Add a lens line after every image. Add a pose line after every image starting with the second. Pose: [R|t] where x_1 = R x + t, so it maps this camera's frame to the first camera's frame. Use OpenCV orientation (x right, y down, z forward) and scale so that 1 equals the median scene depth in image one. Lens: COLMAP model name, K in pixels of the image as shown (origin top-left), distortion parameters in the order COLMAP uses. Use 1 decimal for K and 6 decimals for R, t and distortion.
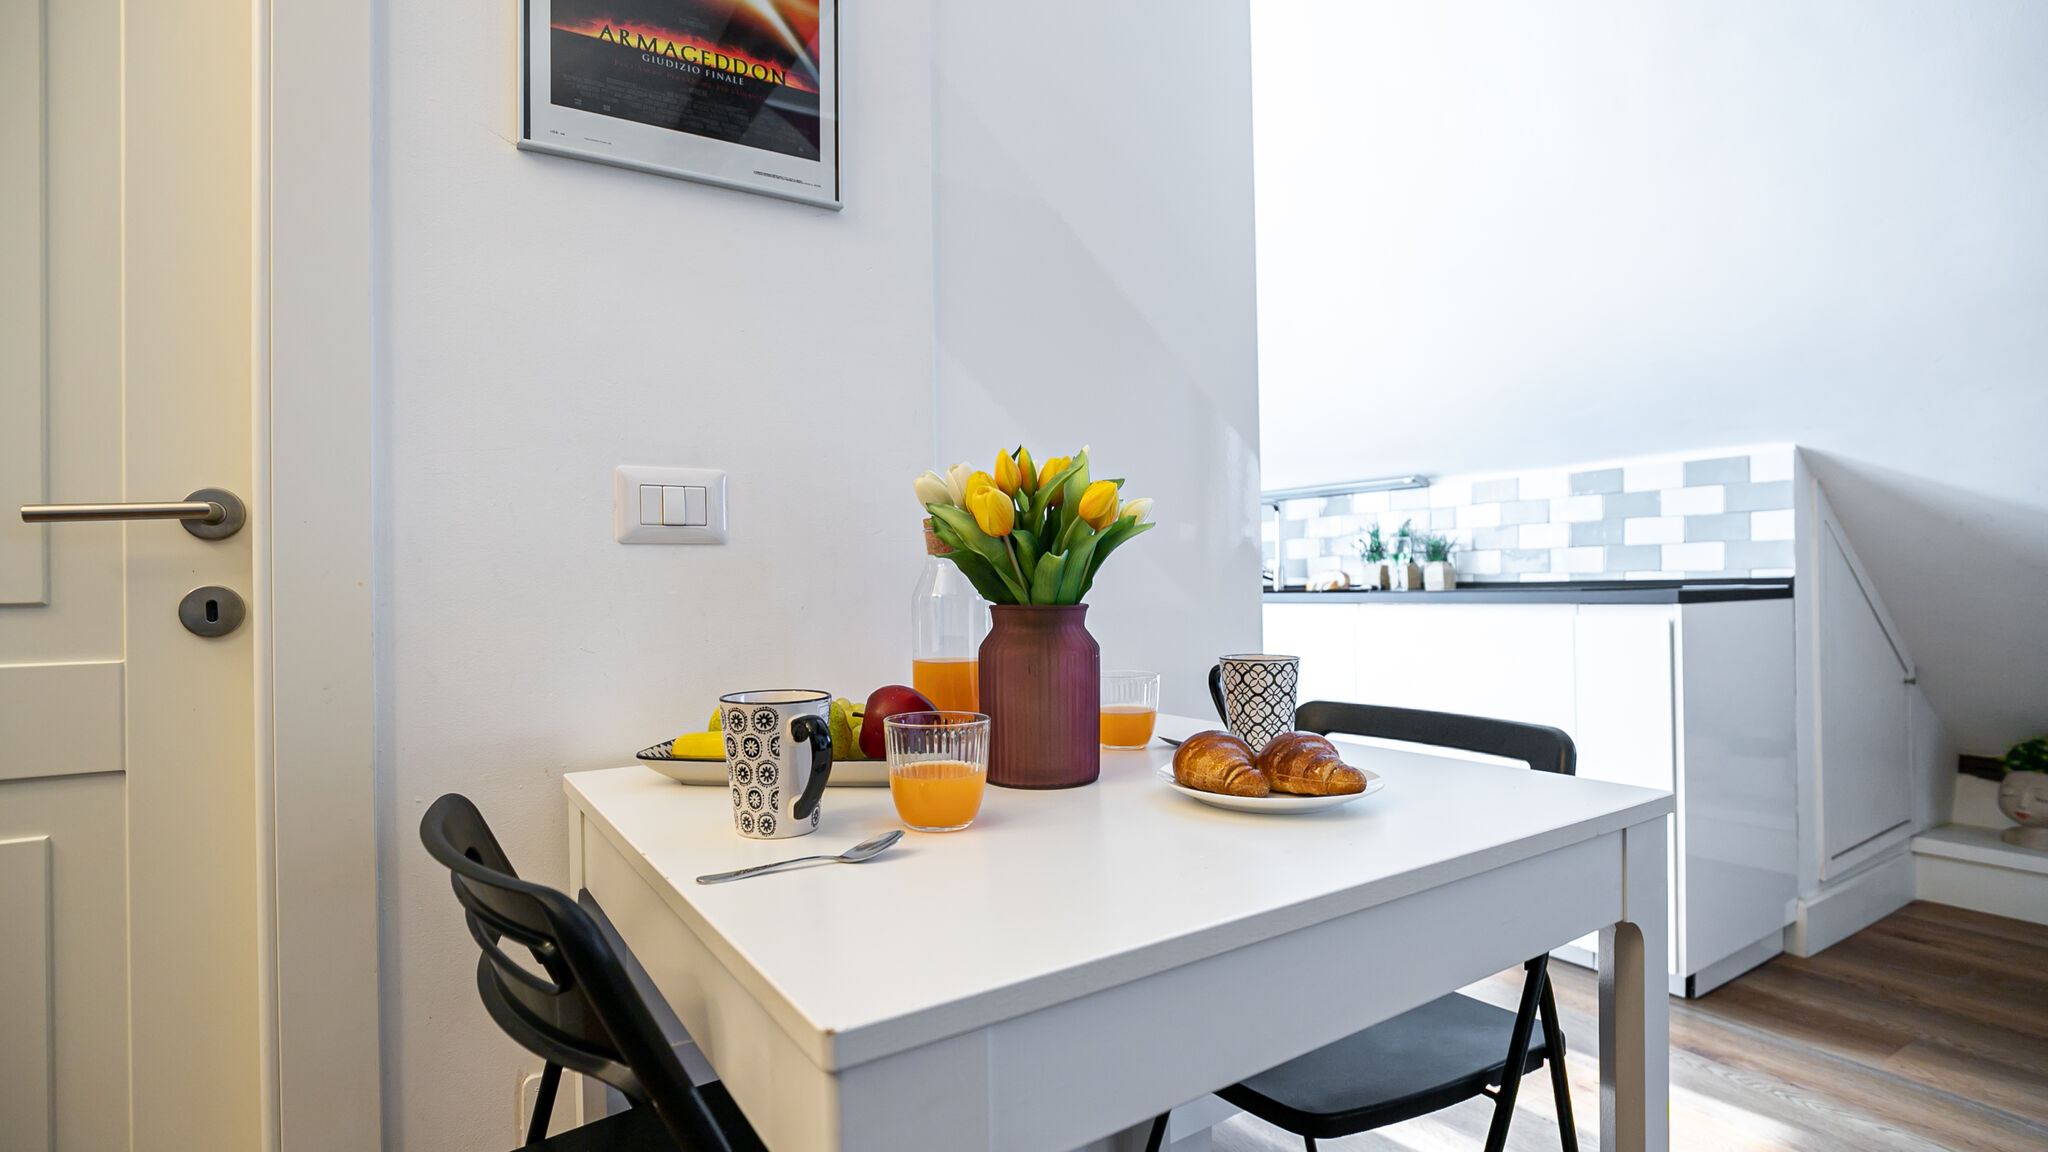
lens RADIAL K [[964.3, 0, 996.9], [0, 964.3, 584.5], [0, 0, 1]] dist [-0.016791, 0.000301]
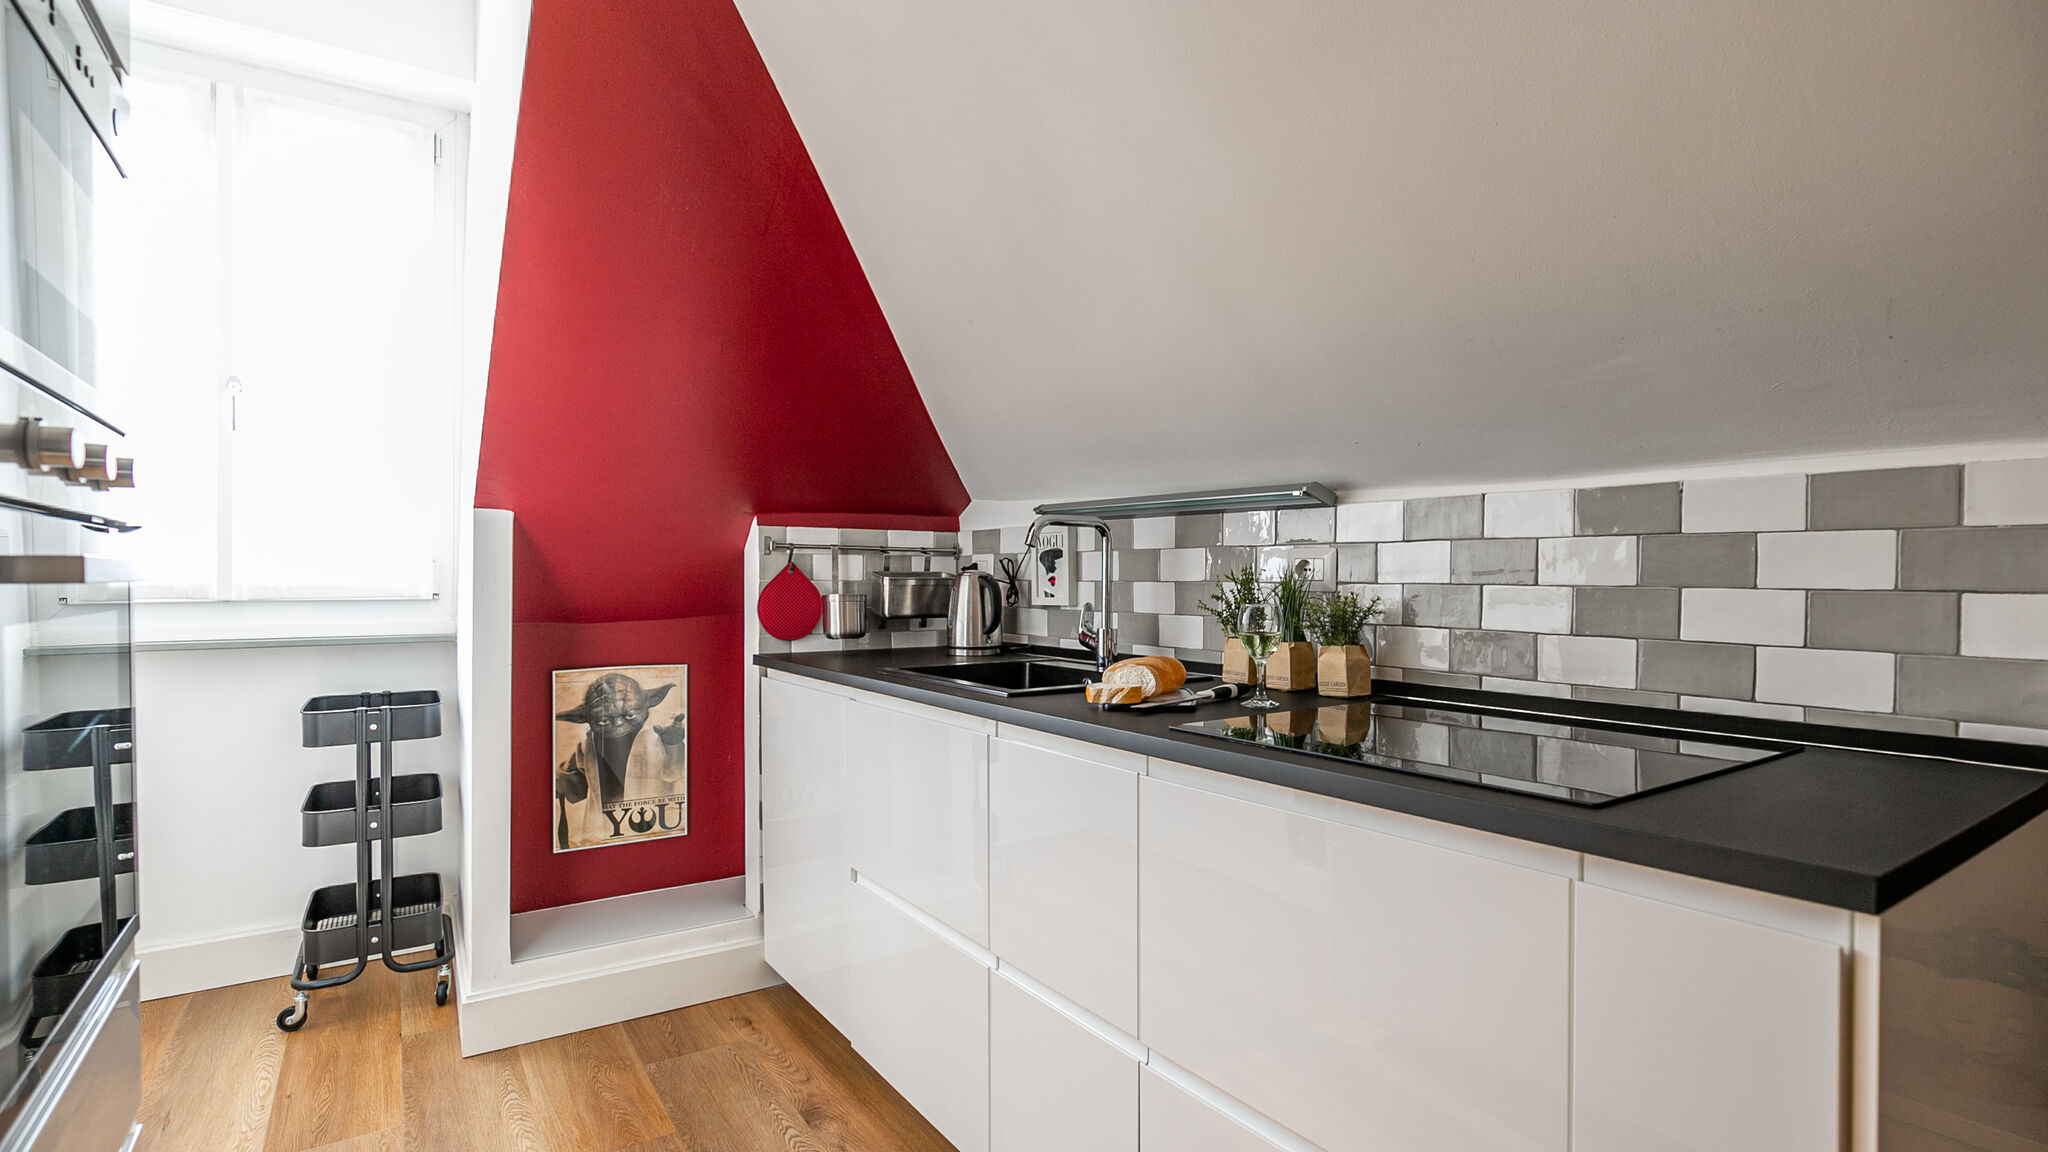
lens RADIAL K [[982.3, 0, 1078.1], [0, 982.3, 585.0], [0, 0, 1]] dist [-0.014954, 0.001359]
pose [[0.997810, 0.014934, 0.064441, 0.343405], [-0.015923, 0.999763, 0.014848, -0.079678], [-0.064204, -0.015842, 0.997811, 0.568465]]
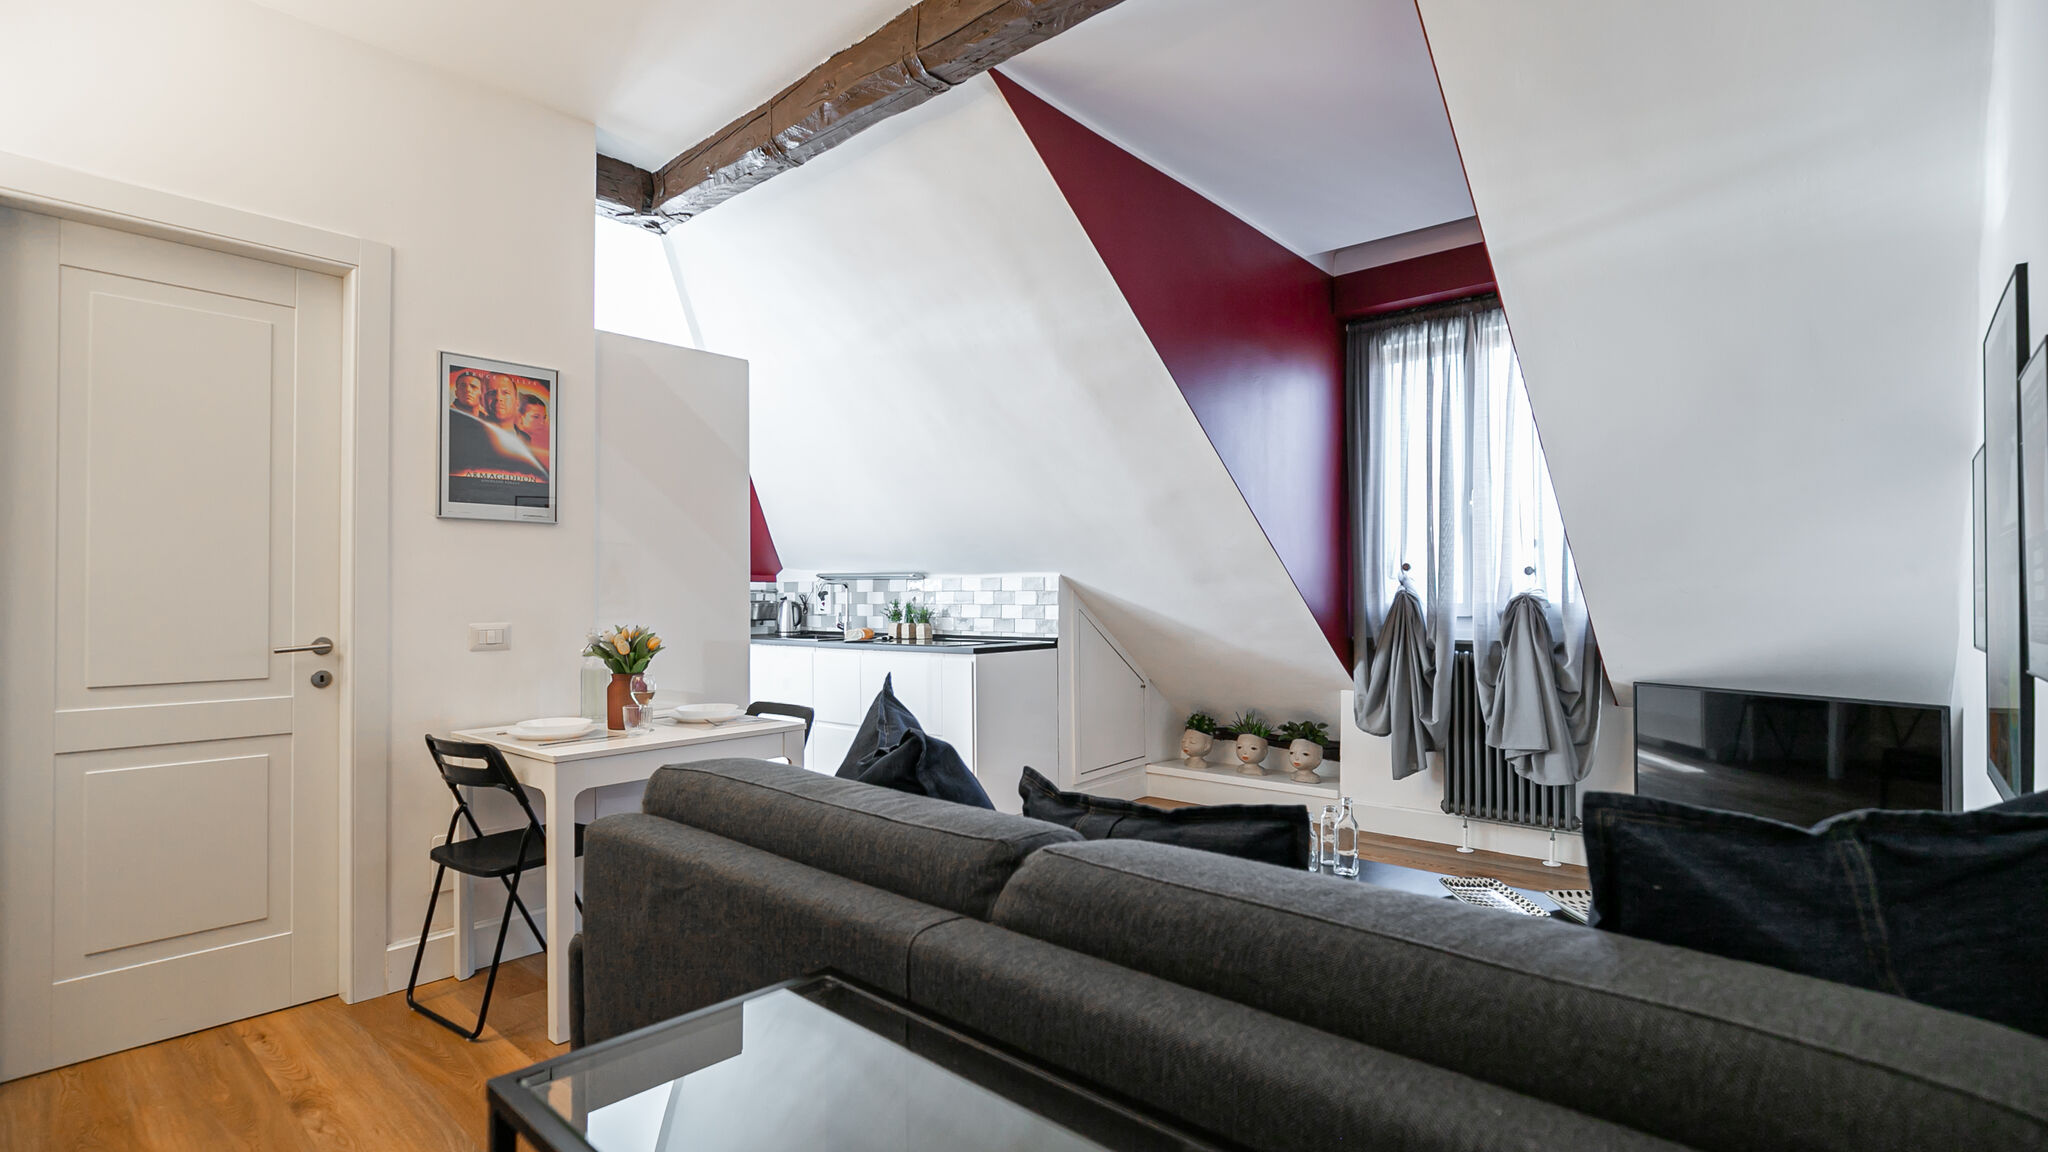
lens RADIAL K [[954.4, 0, 1037.6], [0, 954.4, 580.2], [0, 0, 1]] dist [-0.014704, 0.000490]
pose [[0.950583, 0.014360, 0.310139, 0.140784], [-0.009908, 0.999824, -0.015927, -0.096539], [-0.310314, 0.012067, 0.950558, -0.937076]]
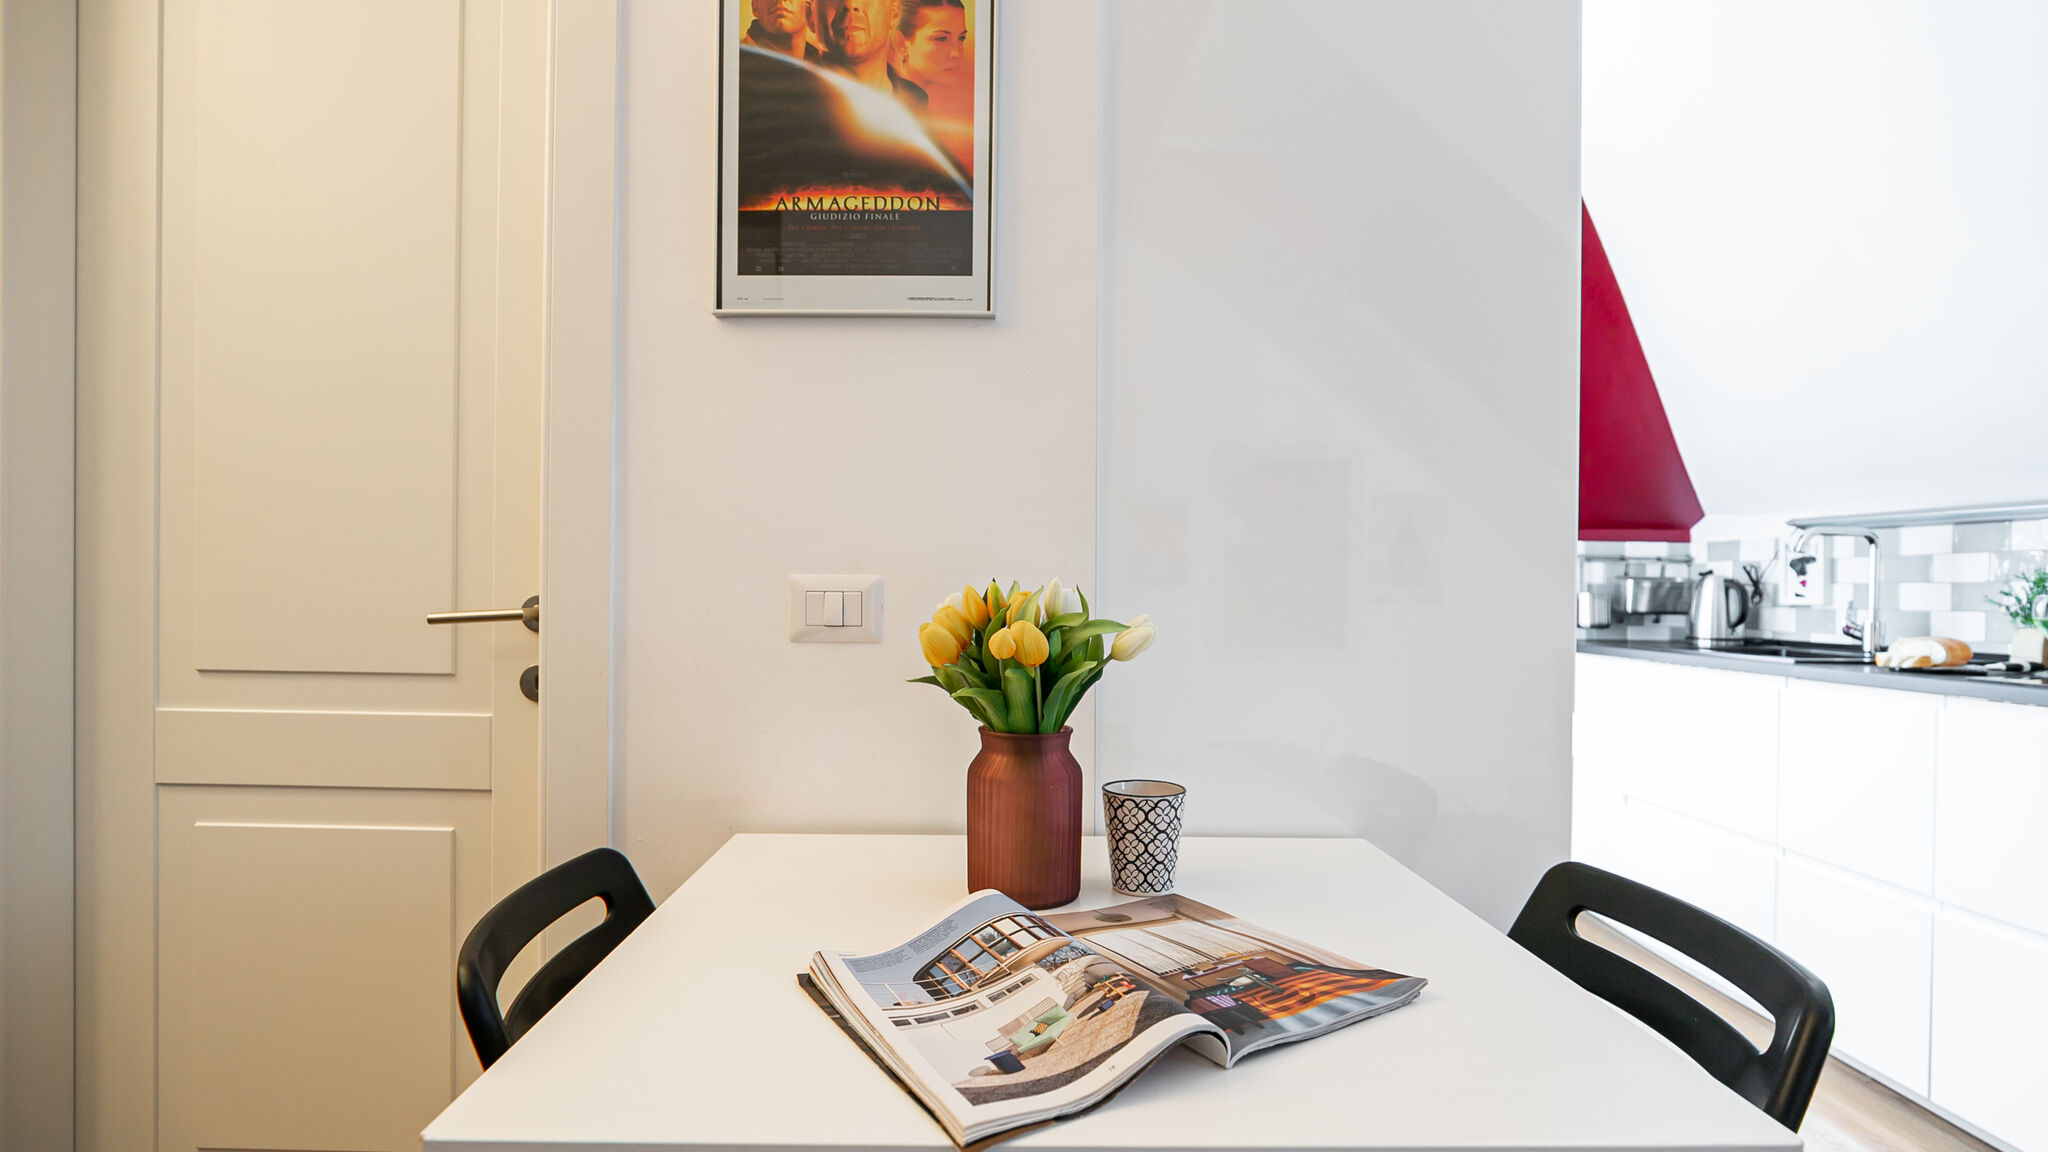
lens RADIAL K [[992.4, 0, 1007.0], [0, 992.4, 596.4], [0, 0, 1]] dist [-0.011992, -0.001010]
pose [[0.844915, 0.030501, -0.534030, 0.200967], [-0.022774, 0.999519, 0.021055, -0.055315], [0.534415, -0.005627, 0.845204, 0.053755]]
